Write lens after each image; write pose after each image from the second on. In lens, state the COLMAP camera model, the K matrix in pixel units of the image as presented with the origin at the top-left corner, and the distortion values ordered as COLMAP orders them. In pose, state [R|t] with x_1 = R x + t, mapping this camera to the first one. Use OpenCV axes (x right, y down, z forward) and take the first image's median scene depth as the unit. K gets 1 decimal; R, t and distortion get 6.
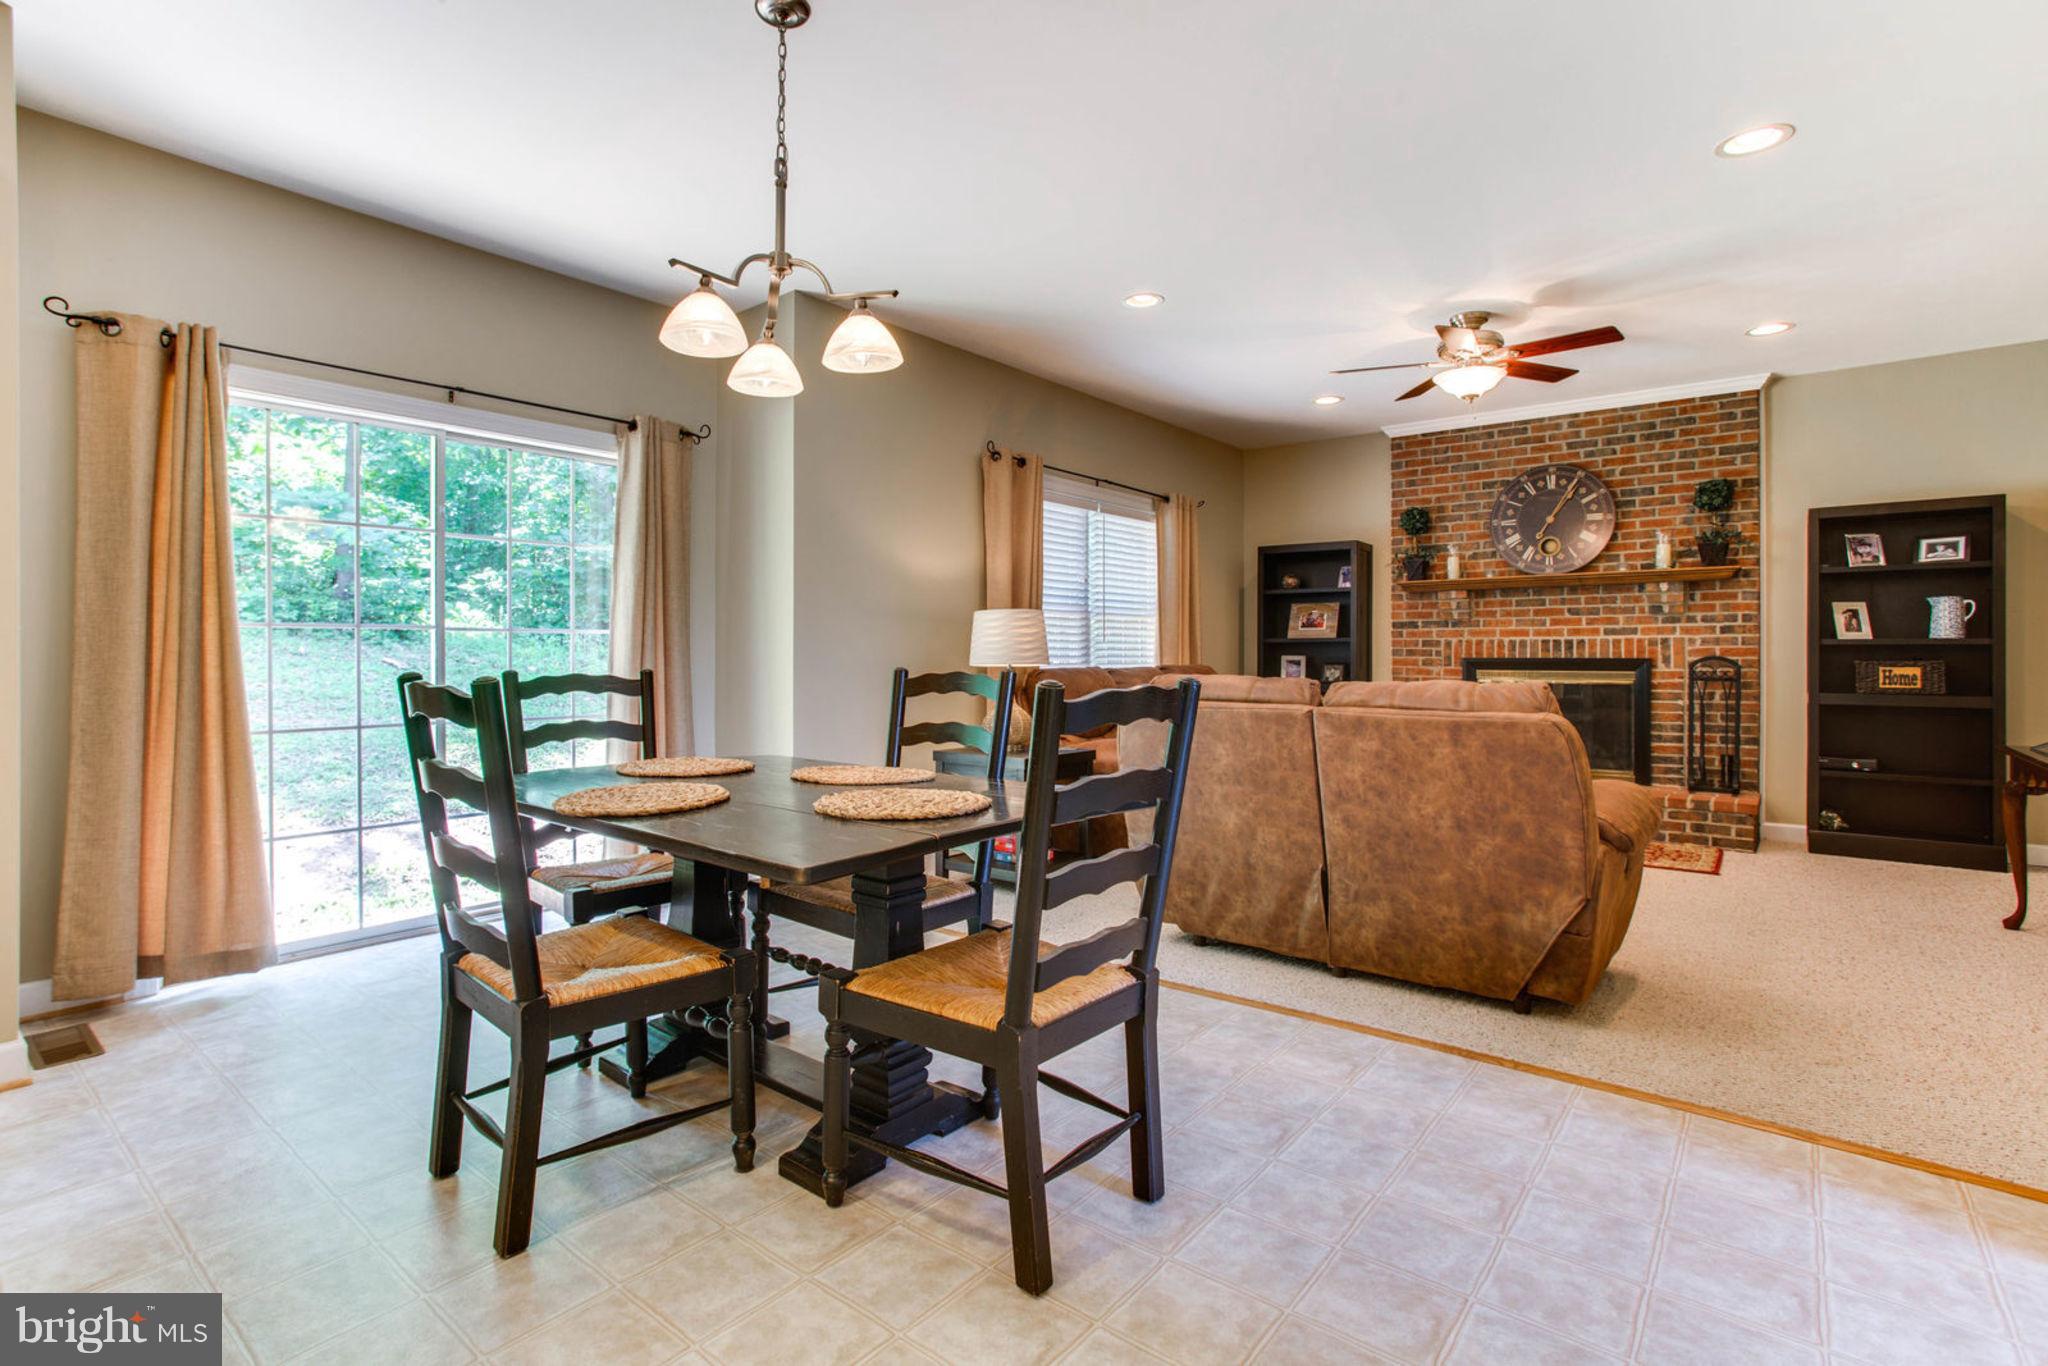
lens RADIAL K [[985.5, 0, 981.8], [0, 985.5, 652.5], [0, 0, 1]] dist [-0.029200, 0.006149]
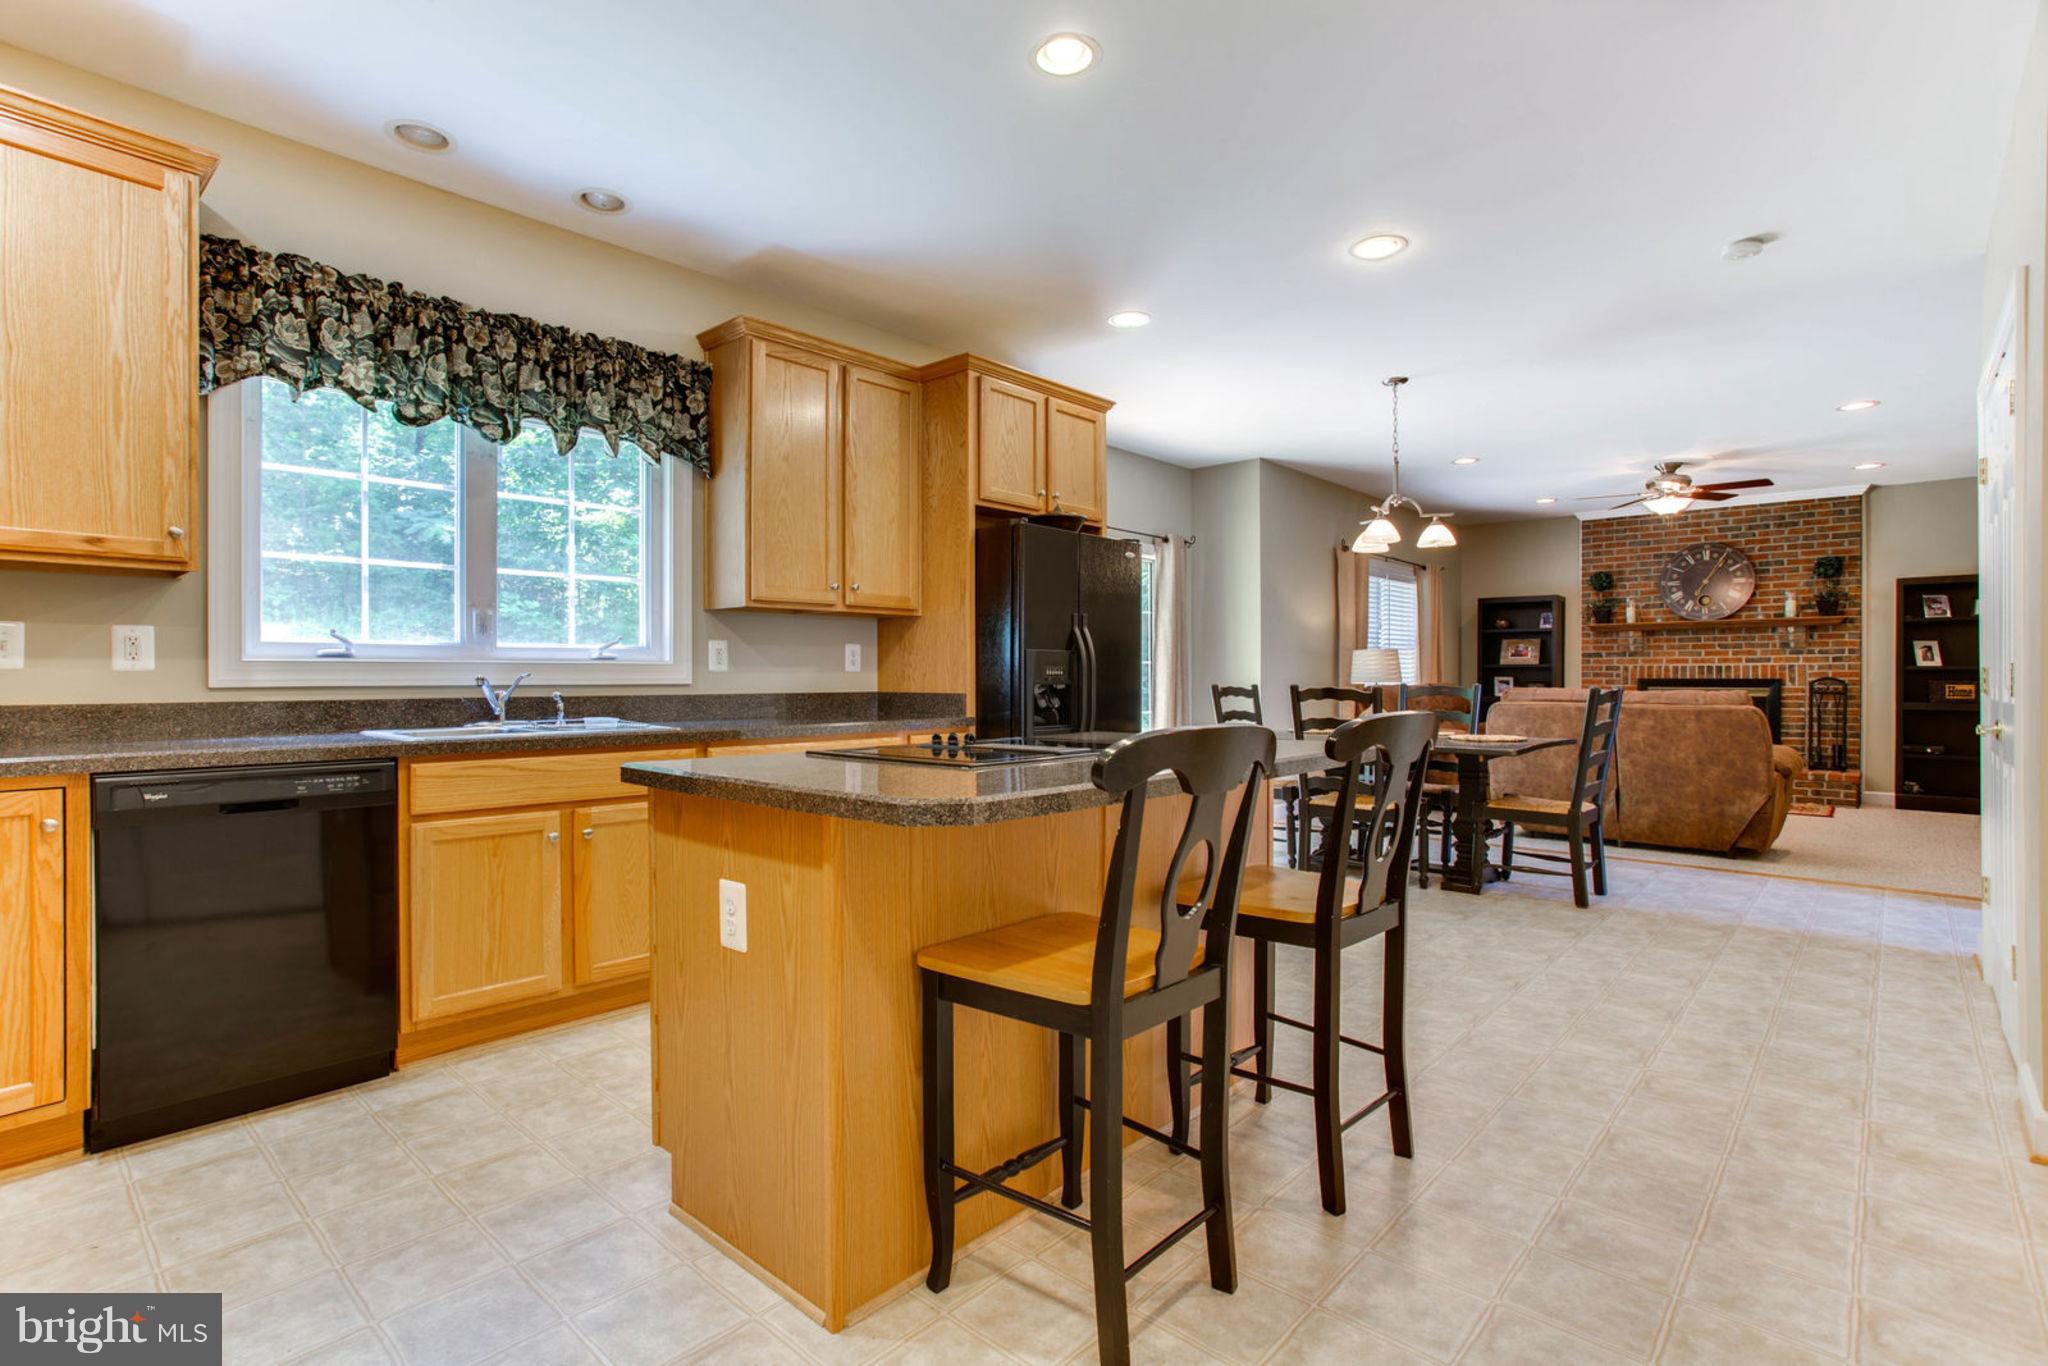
lens RADIAL K [[985.5, 0, 951.4], [0, 985.5, 676.4], [0, 0, 1]] dist [-0.029200, 0.006149]
pose [[0.996645, 0.000544, -0.081846, -0.437866], [-0.000251, 0.999994, 0.003594, -0.002635], [0.081848, -0.003562, 0.996638, -0.552055]]
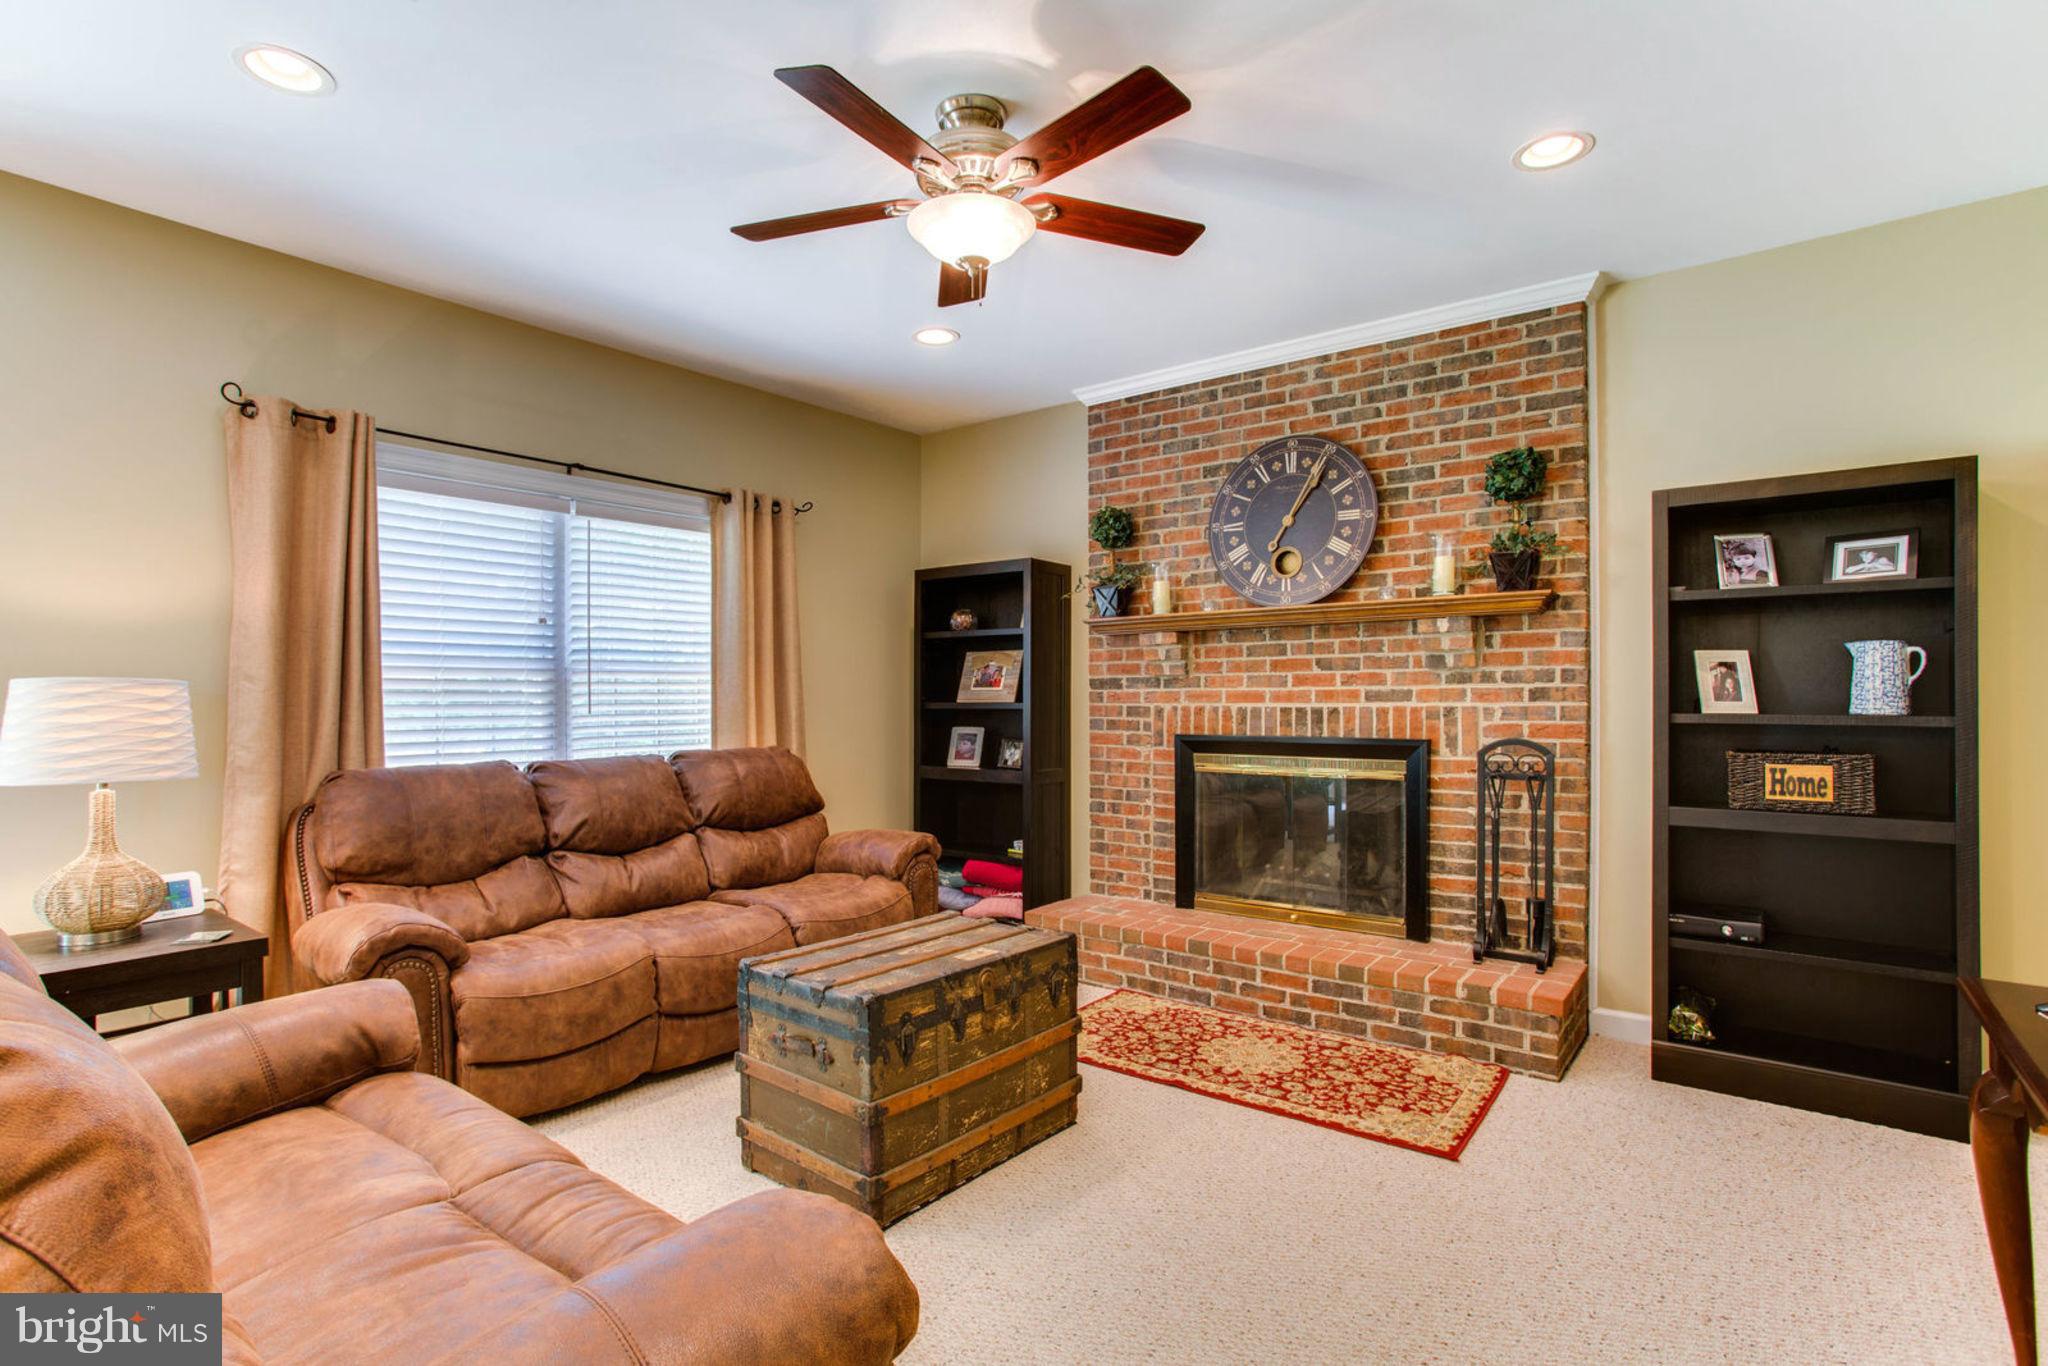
lens RADIAL K [[985.5, 0, 1016.0], [0, 985.5, 695.2], [0, 0, 1]] dist [-0.029200, 0.006149]
pose [[0.999552, -0.008584, 0.028680, 0.417391], [0.008397, 0.999943, 0.006618, -0.029792], [-0.028735, -0.006374, 0.999567, 0.388666]]
